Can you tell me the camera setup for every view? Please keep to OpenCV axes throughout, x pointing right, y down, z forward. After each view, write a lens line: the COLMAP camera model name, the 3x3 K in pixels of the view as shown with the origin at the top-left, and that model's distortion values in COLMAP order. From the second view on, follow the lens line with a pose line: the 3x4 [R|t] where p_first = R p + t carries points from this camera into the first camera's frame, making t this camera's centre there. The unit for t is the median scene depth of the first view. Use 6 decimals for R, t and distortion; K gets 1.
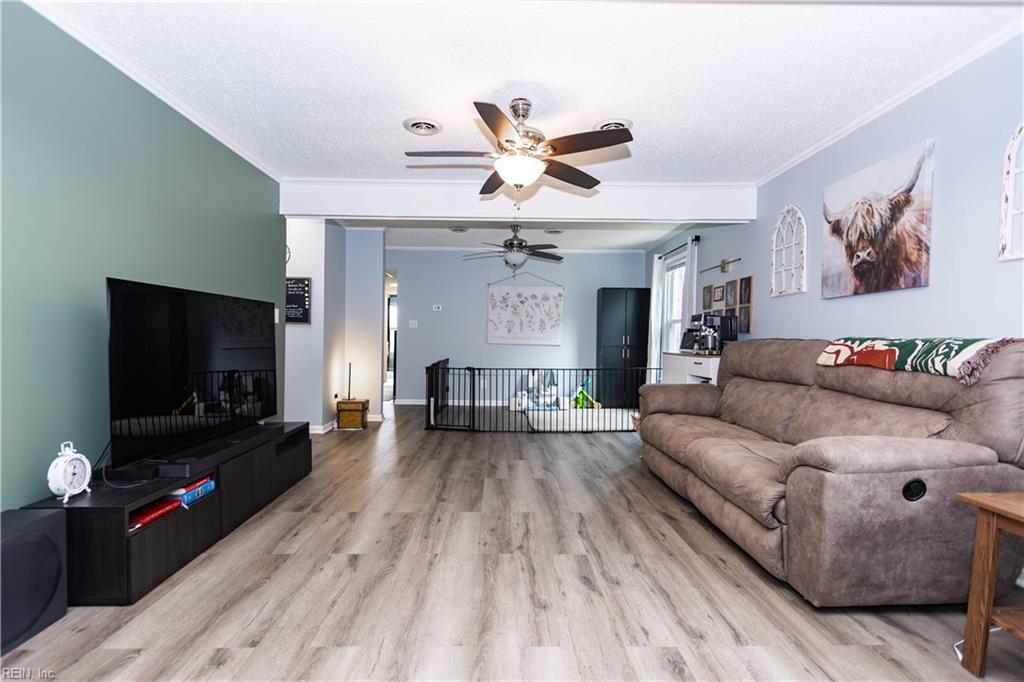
lens RADIAL K [[468.2, 0, 505.2], [0, 468.2, 340.8], [0, 0, 1]] dist [0.012596, -0.005427]
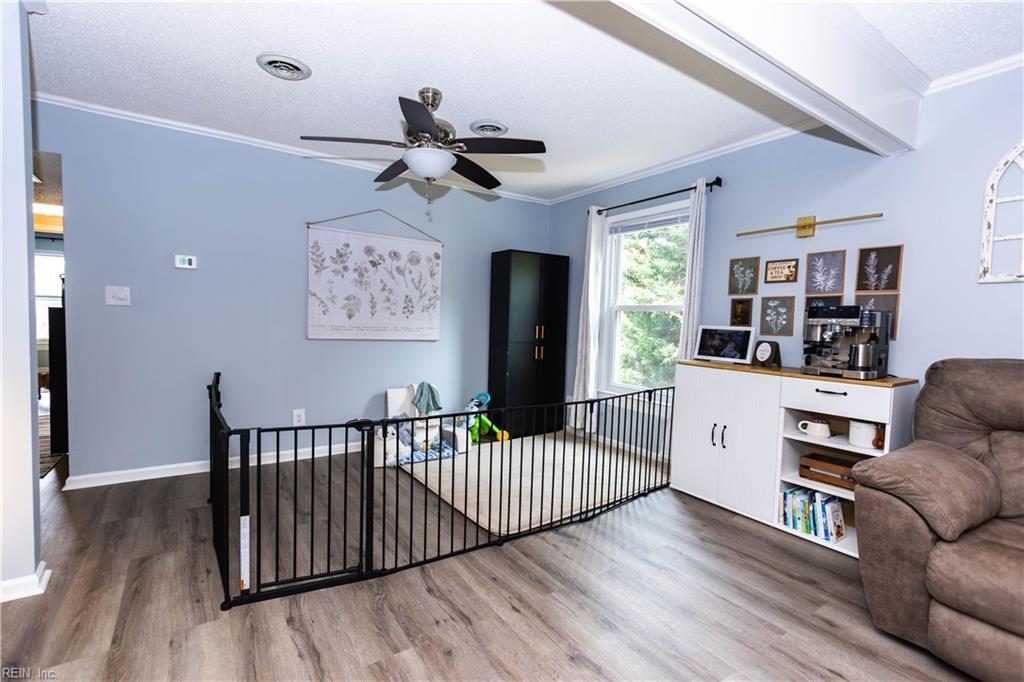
lens RADIAL K [[468.2, 0, 505.6], [0, 468.2, 338.0], [0, 0, 1]] dist [0.012596, -0.005427]
pose [[0.834484, -0.012608, 0.550888, -0.328753], [-0.015469, 0.998808, 0.046292, -0.053749], [-0.550815, -0.047152, 0.833294, 1.061972]]
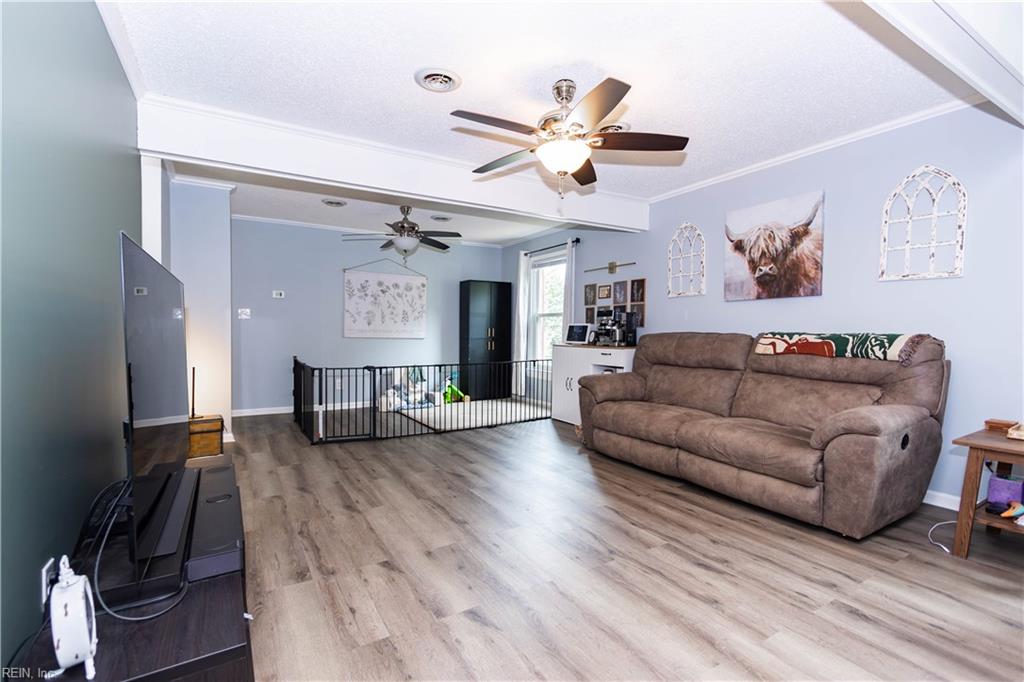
lens RADIAL K [[468.2, 0, 509.6], [0, 468.2, 339.5], [0, 0, 1]] dist [0.012596, -0.005427]
pose [[0.862444, -0.014290, 0.505951, -0.502212], [0.004902, 0.999790, 0.019882, -0.014780], [-0.506129, -0.014667, 0.862333, 0.219483]]
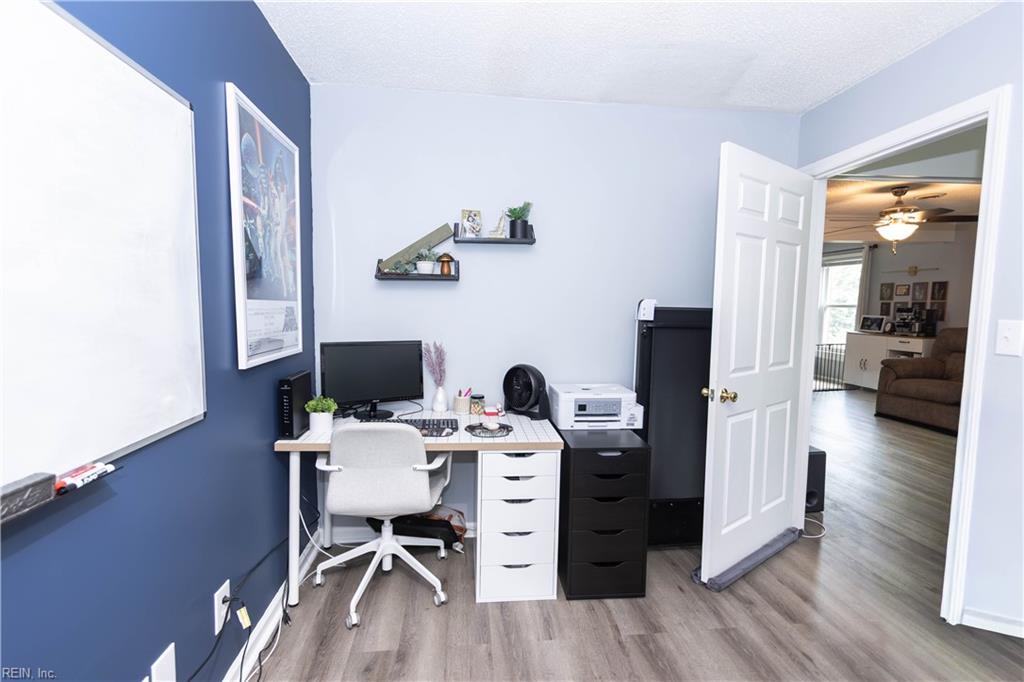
lens RADIAL K [[468.2, 0, 515.0], [0, 468.2, 339.9], [0, 0, 1]] dist [0.012596, -0.005427]
pose [[0.995432, -0.008240, 0.095116, -1.274741], [0.001078, 0.997175, 0.075101, -0.095226], [-0.095466, -0.074655, 0.992629, -0.426746]]
